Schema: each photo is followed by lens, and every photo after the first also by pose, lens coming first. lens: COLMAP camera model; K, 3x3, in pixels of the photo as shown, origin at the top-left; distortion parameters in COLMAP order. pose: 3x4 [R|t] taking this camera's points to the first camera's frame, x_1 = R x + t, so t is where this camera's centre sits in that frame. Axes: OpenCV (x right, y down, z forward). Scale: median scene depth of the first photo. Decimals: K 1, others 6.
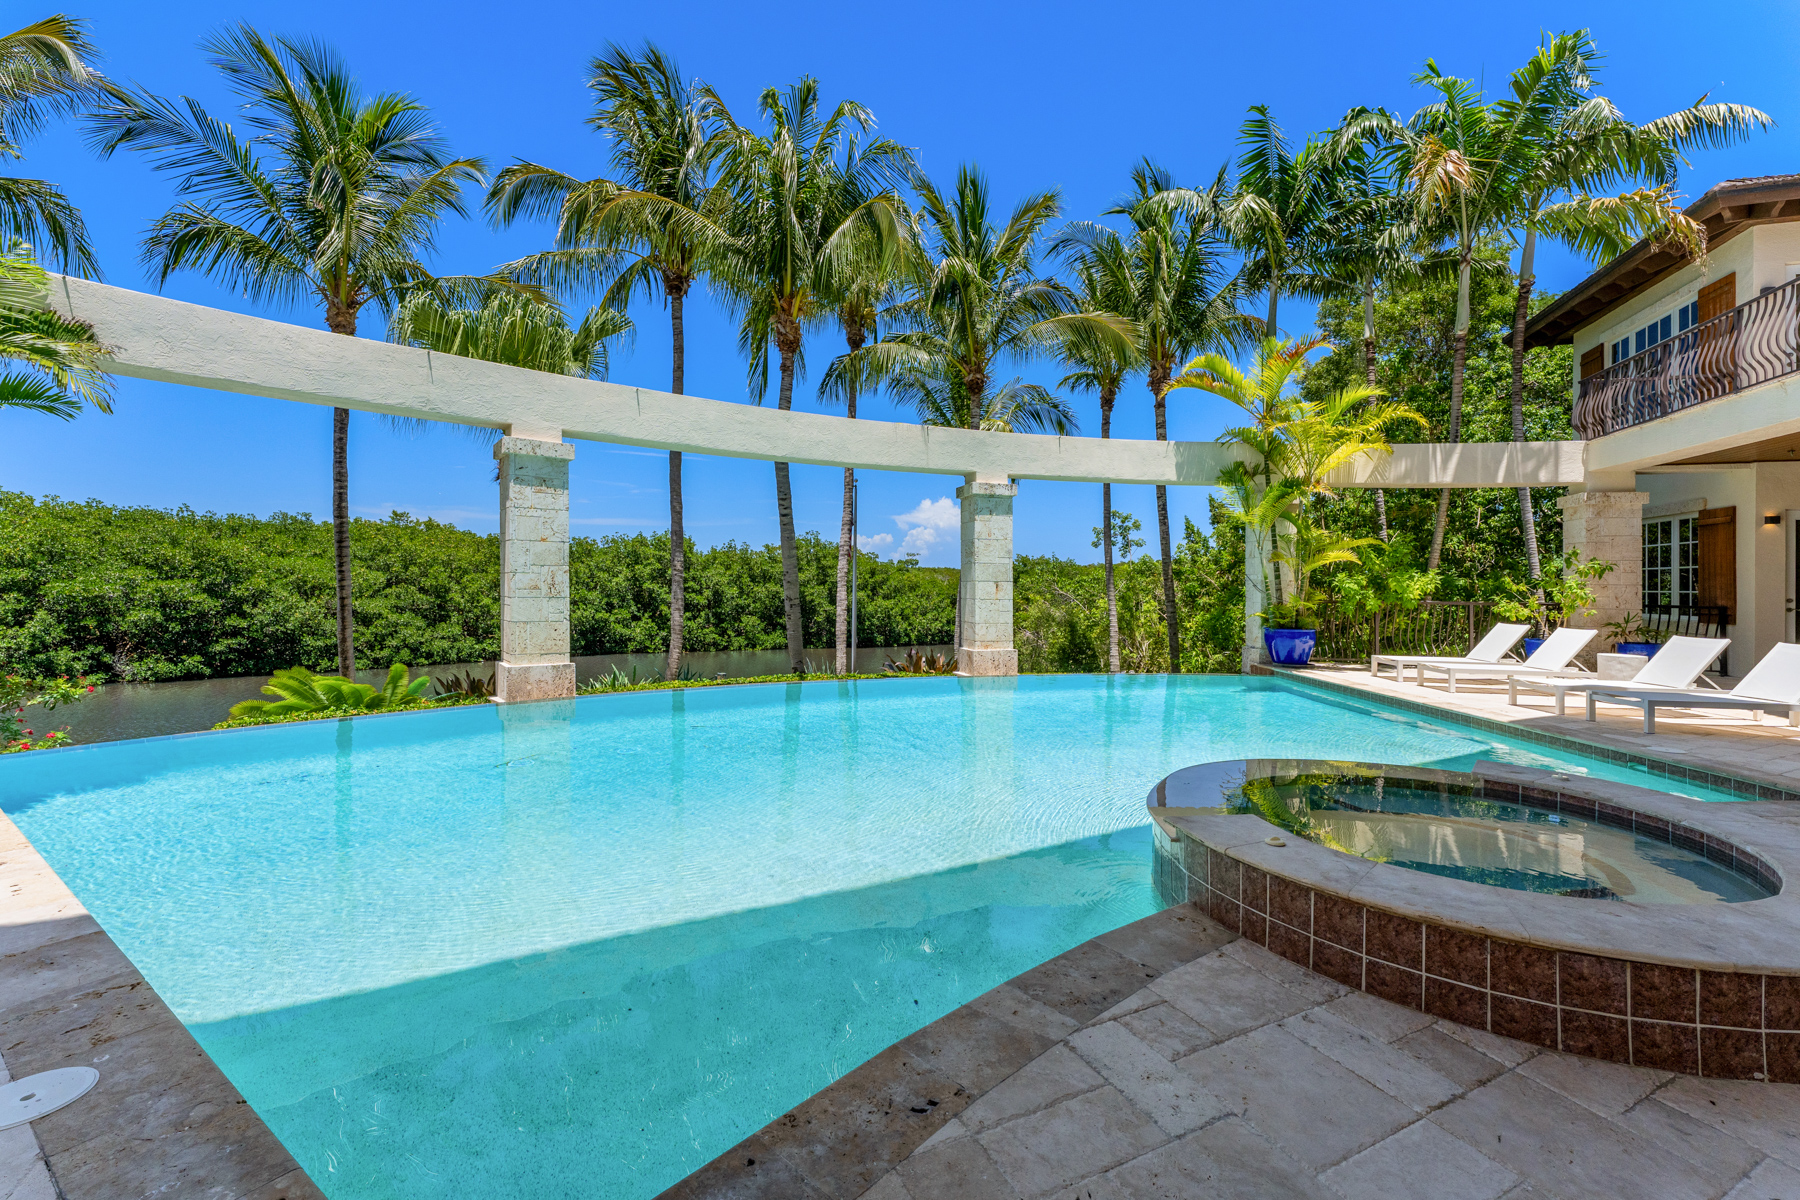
lens RADIAL K [[758.9, 0, 876.7], [0, 758.9, 534.0], [0, 0, 1]] dist [0.000167, 0.000281]
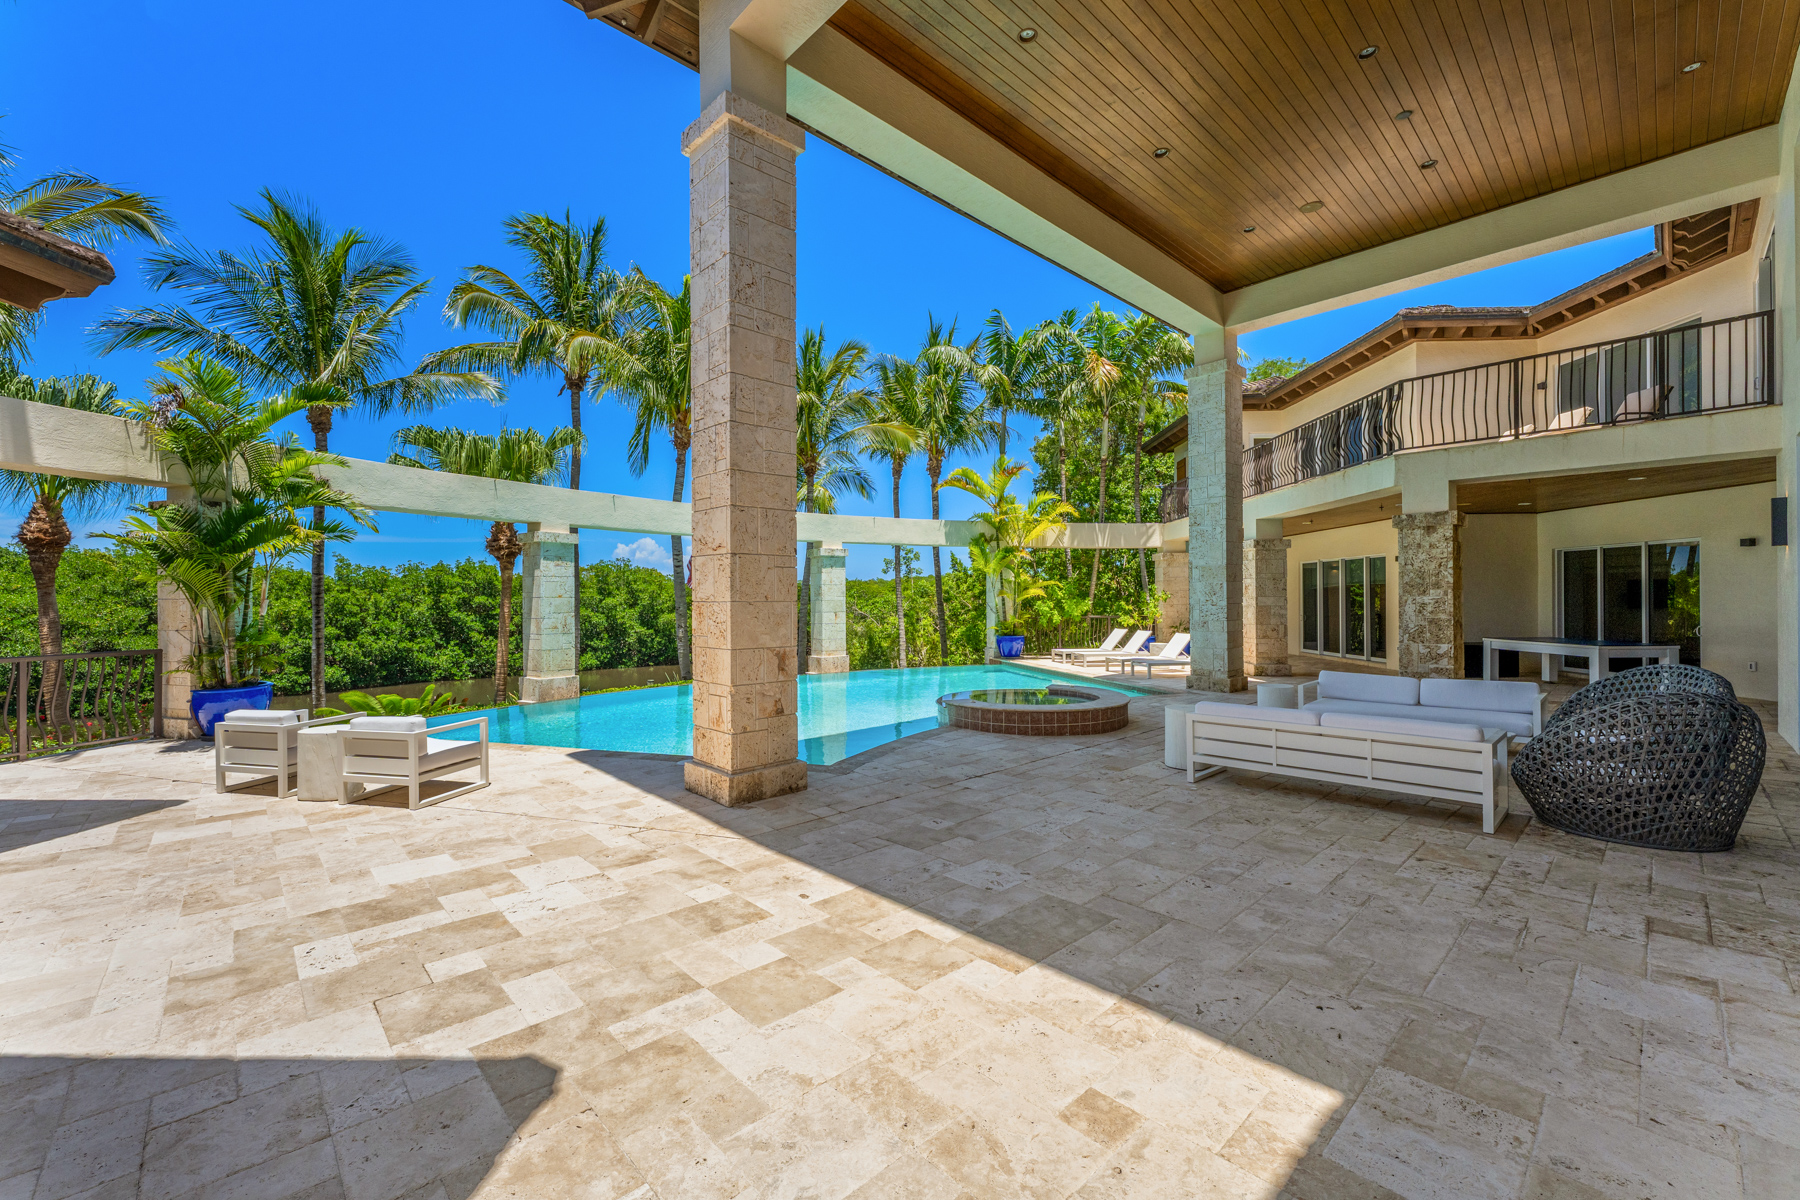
lens RADIAL K [[743.7, 0, 863.6], [0, 743.7, 600.5], [0, 0, 1]] dist [0.000066, -0.000054]
pose [[0.965004, -0.024193, 0.261115, -0.172261], [0.006872, 0.997726, 0.067046, -0.058359], [-0.262144, -0.062905, 0.962976, -0.441947]]
